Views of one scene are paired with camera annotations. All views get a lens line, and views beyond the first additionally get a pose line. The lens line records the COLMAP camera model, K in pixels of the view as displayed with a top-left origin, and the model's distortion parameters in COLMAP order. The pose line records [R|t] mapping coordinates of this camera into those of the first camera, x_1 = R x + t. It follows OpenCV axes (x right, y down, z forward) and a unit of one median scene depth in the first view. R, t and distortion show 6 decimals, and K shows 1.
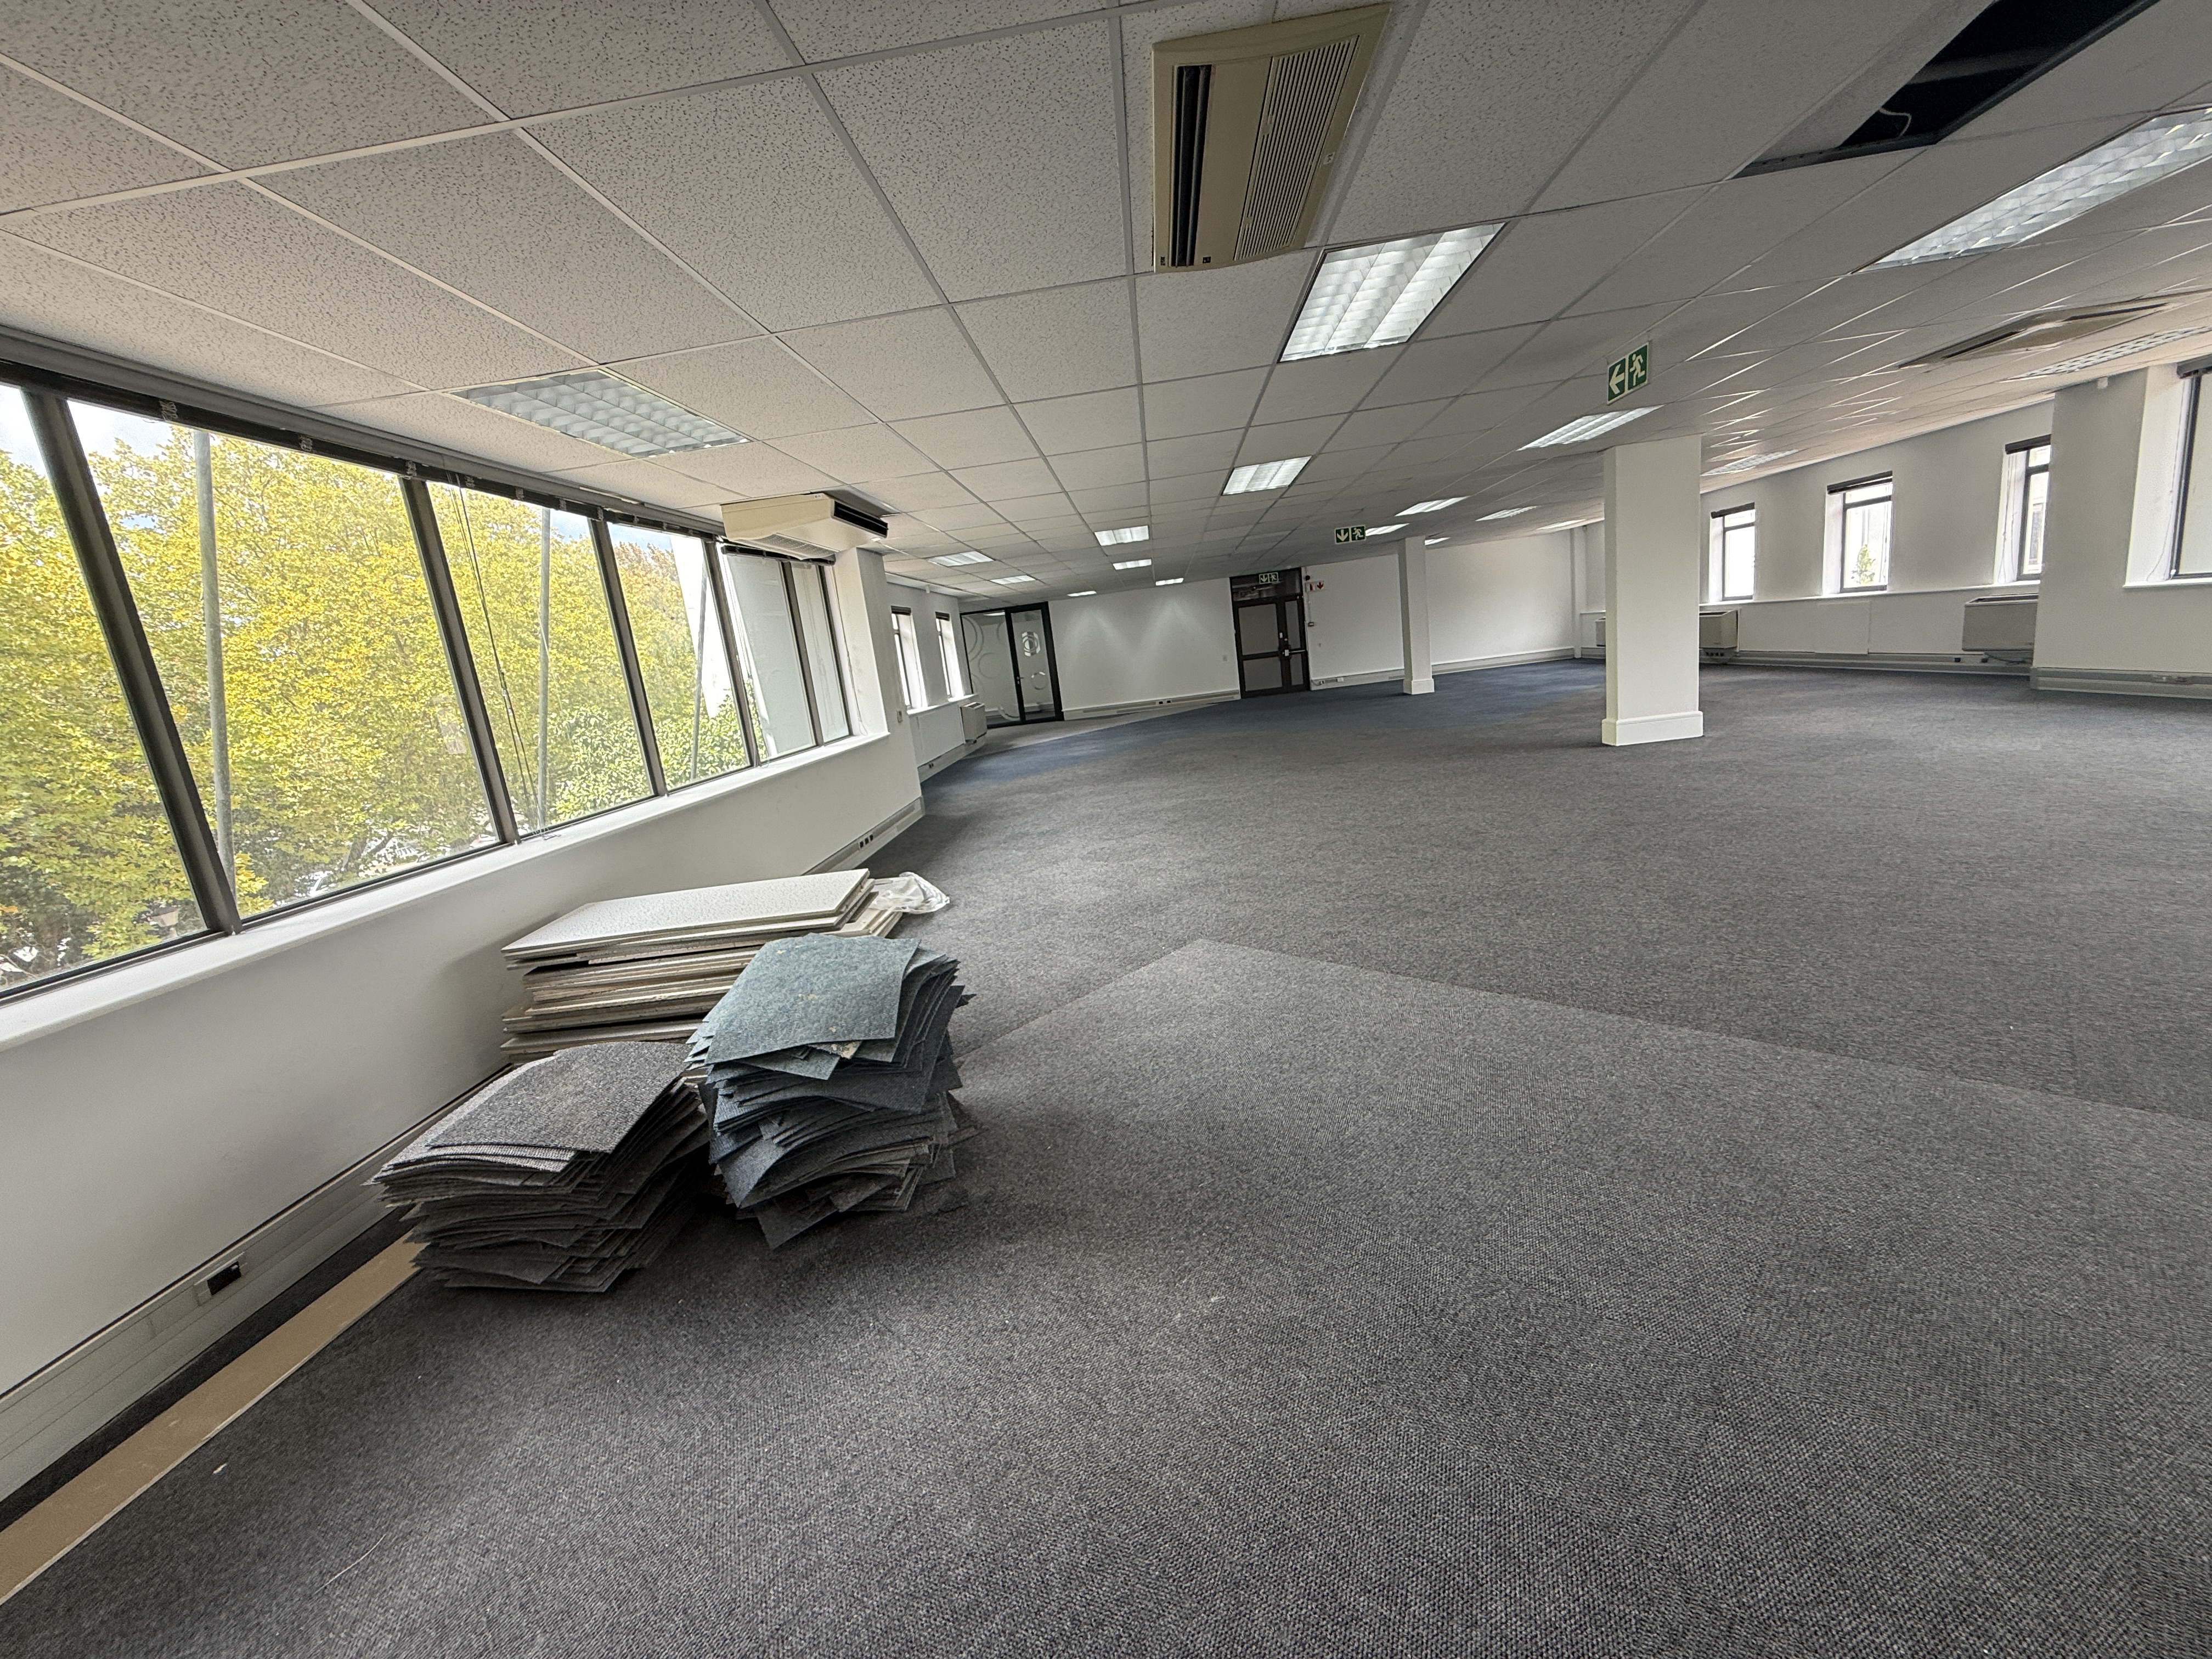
lens RADIAL K [[876.1, 0, 1097.2], [0, 876.1, 829.3], [0, 0, 1]] dist [-0.002221, 0.000223]
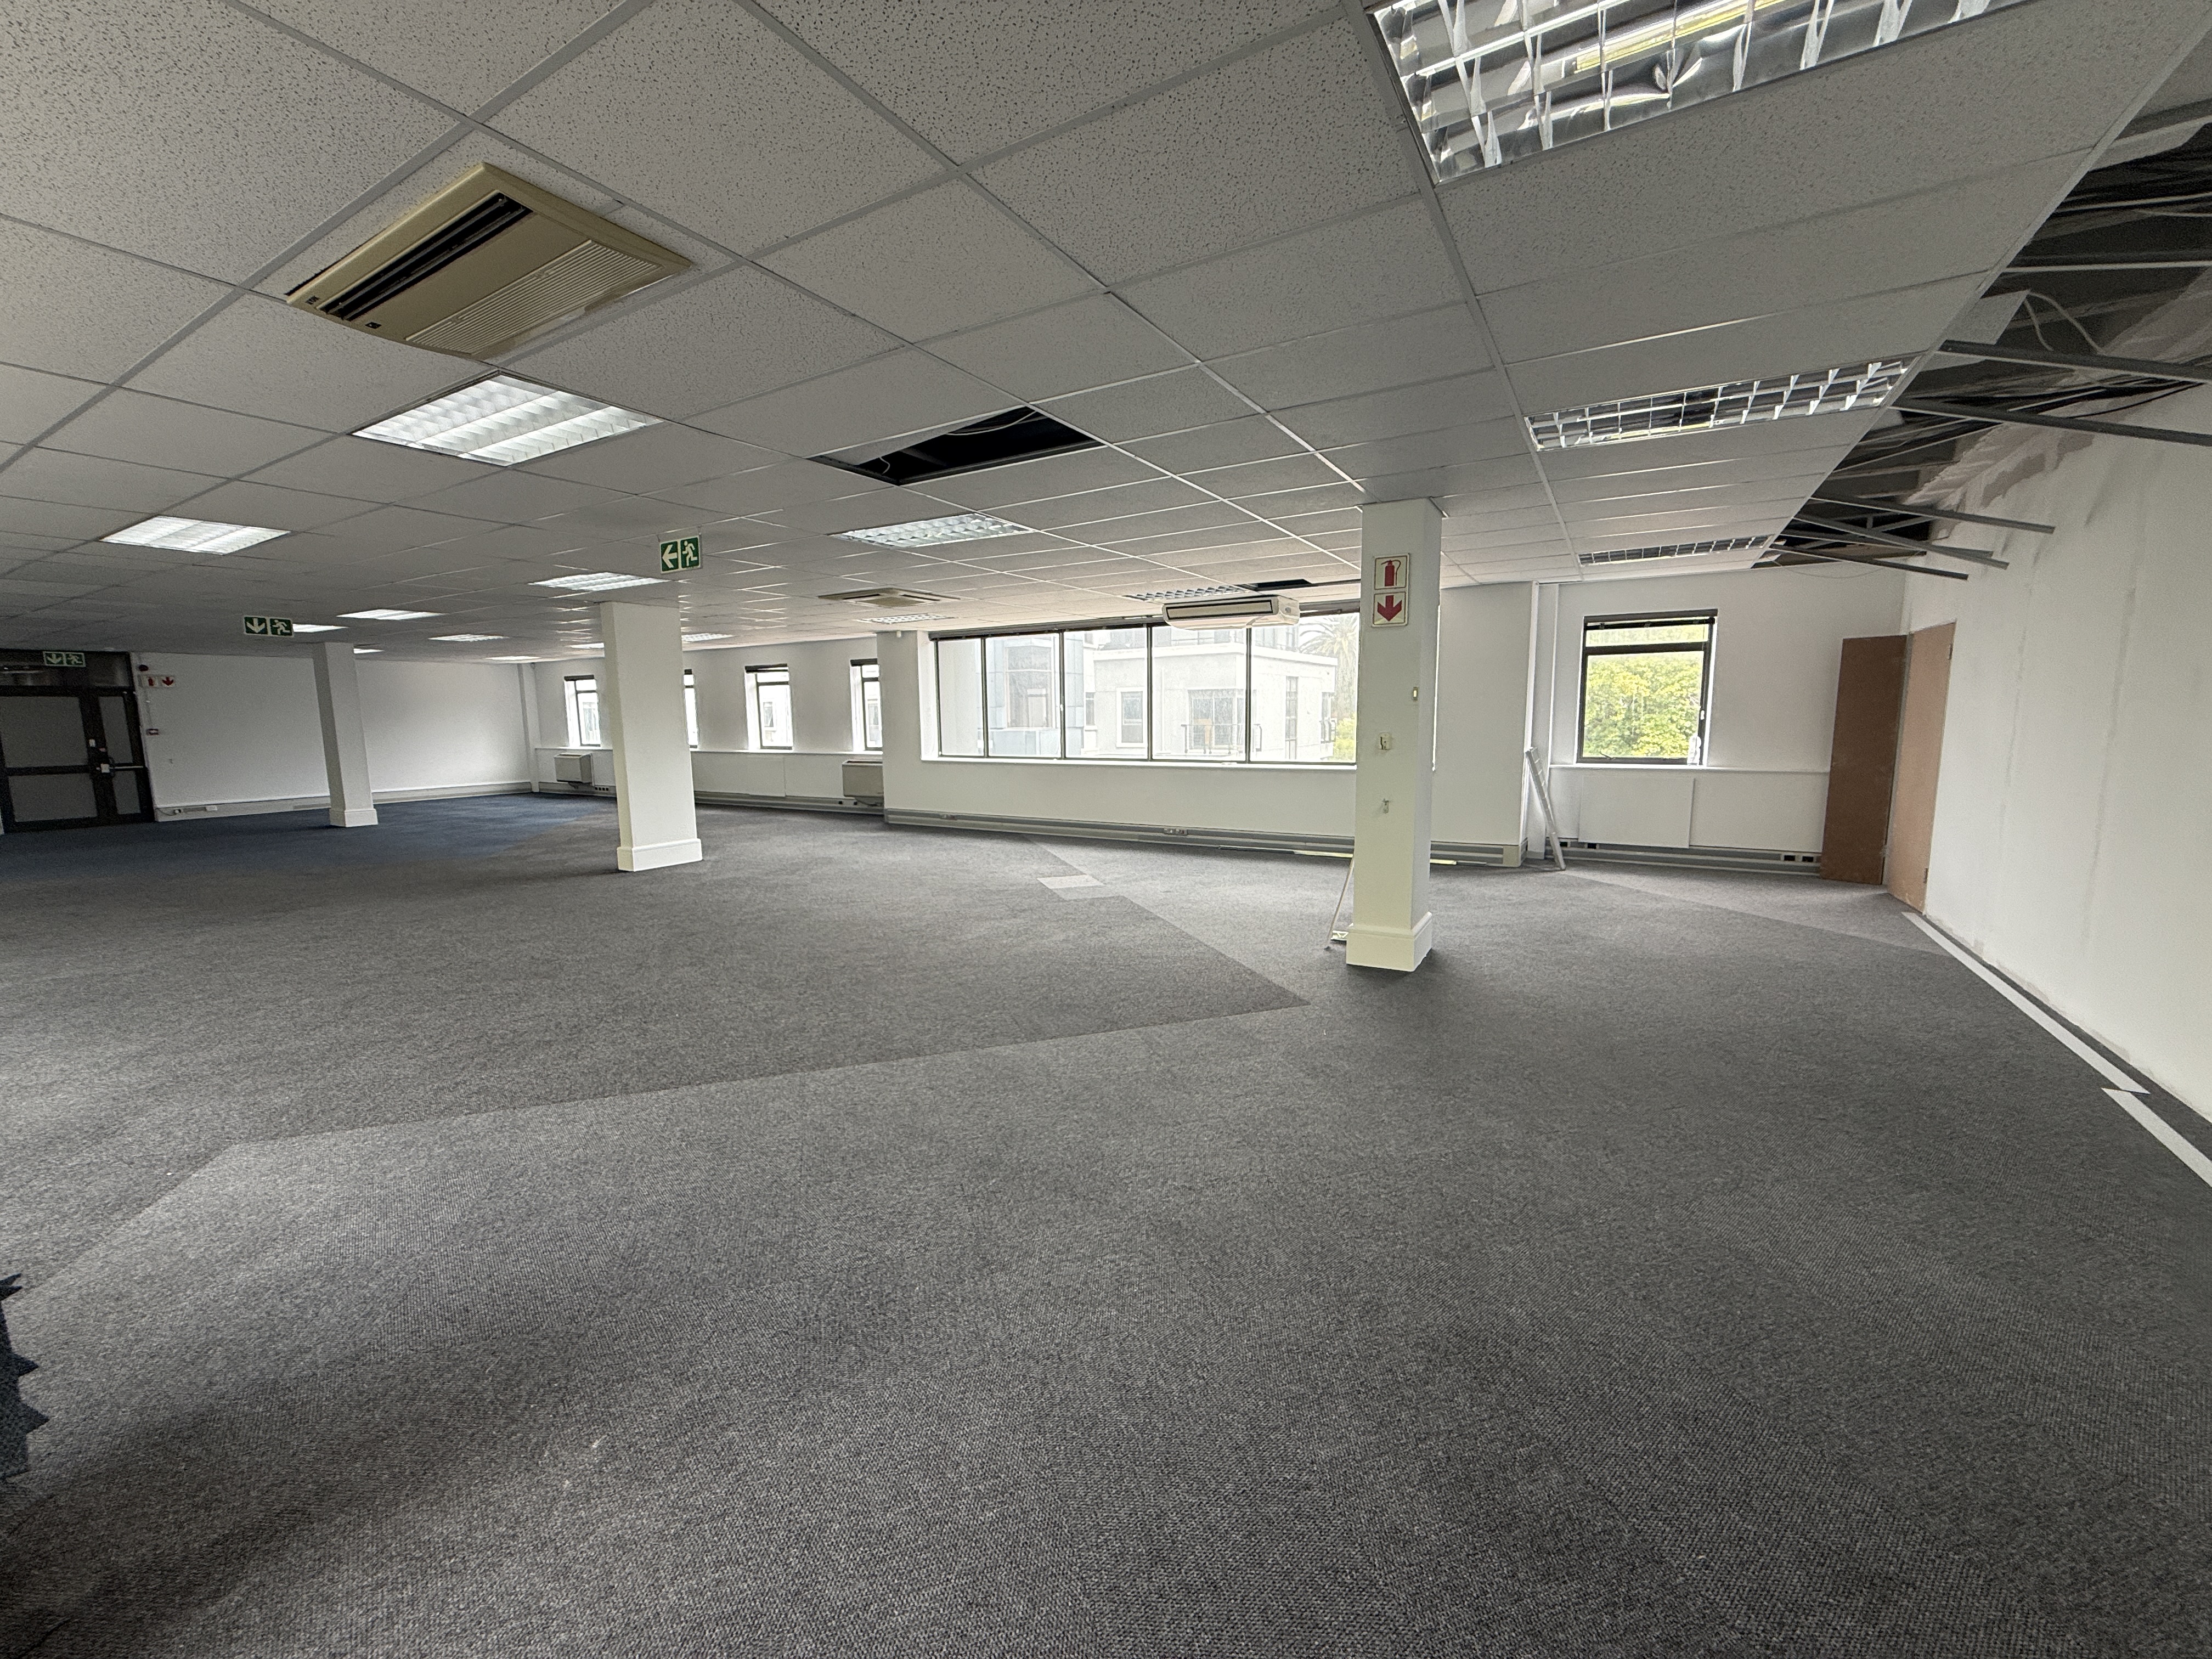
lens RADIAL K [[876.1, 0, 1097.8], [0, 876.1, 826.7], [0, 0, 1]] dist [-0.002221, 0.000223]
pose [[0.458608, 0.004566, 0.888627, -0.171997], [0.135843, 0.987874, -0.075182, 0.014726], [-0.878195, 0.155193, 0.452426, 0.009125]]
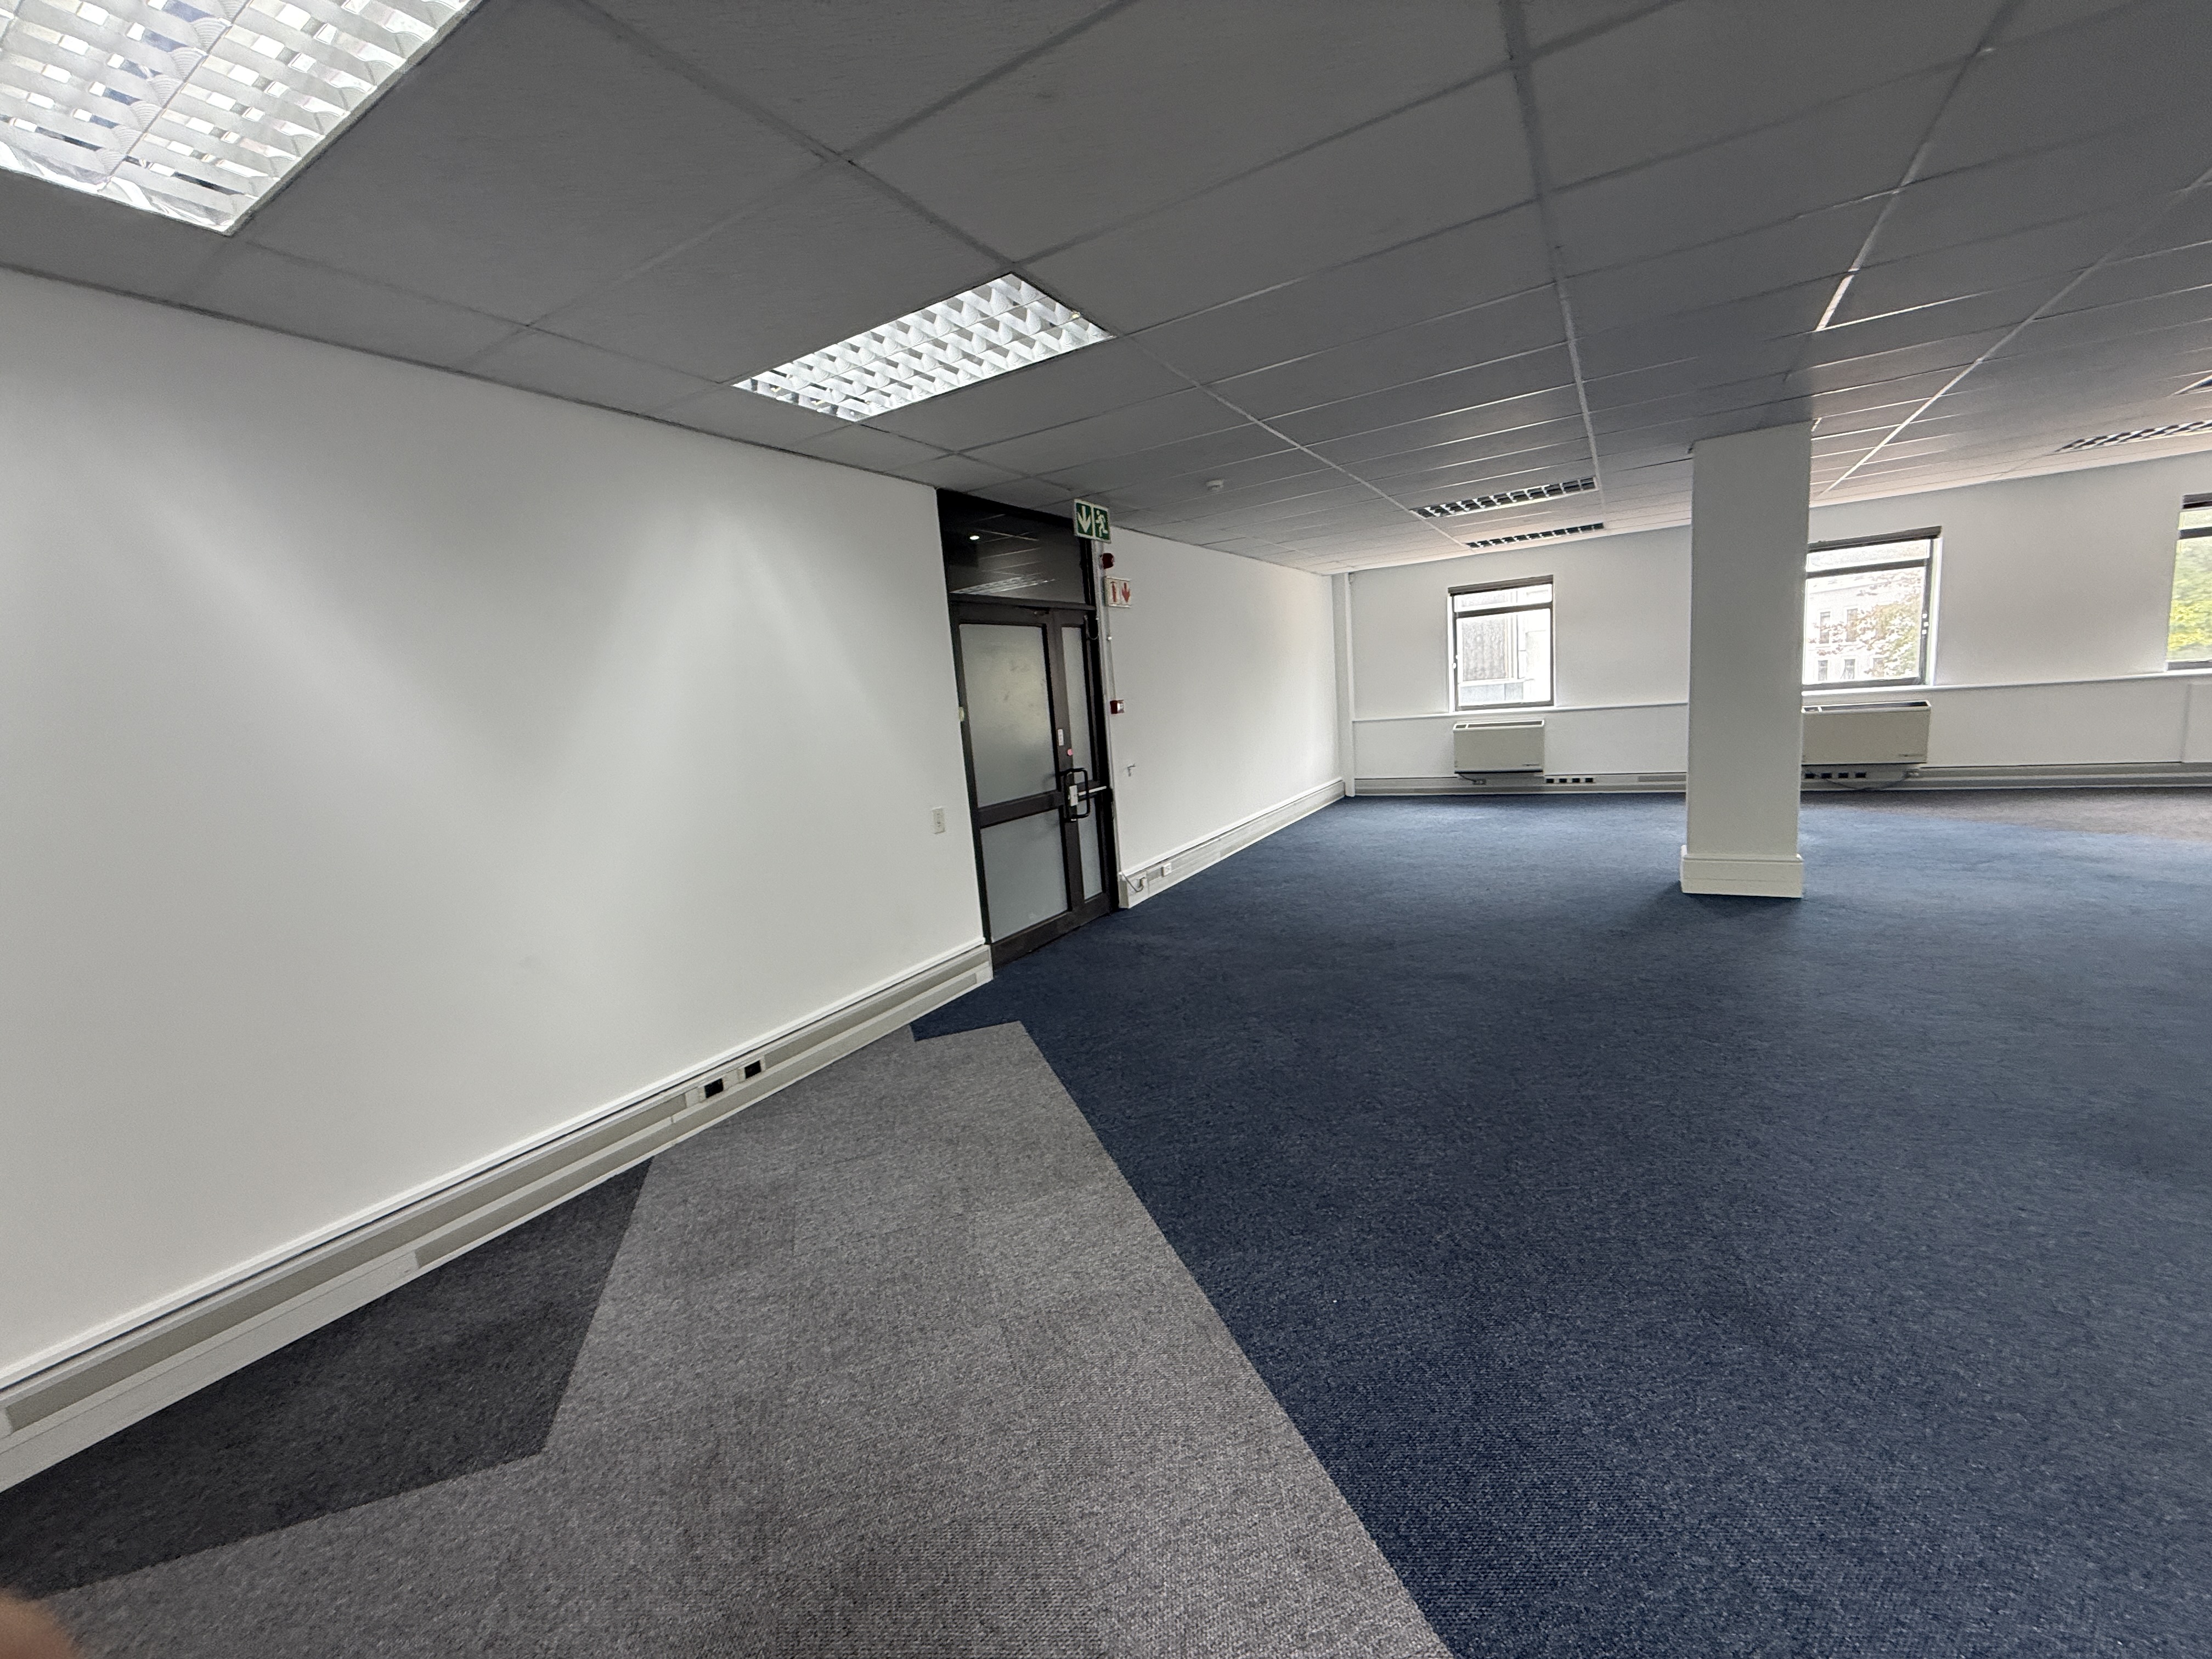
lens RADIAL K [[876.1, 0, 1093.4], [0, 876.1, 821.3], [0, 0, 1]] dist [-0.002221, 0.000223]
pose [[0.439551, -0.034906, 0.897539, -0.208980], [0.208215, 0.975986, -0.064012, -0.782111], [-0.873751, 0.215017, 0.436264, 3.925252]]
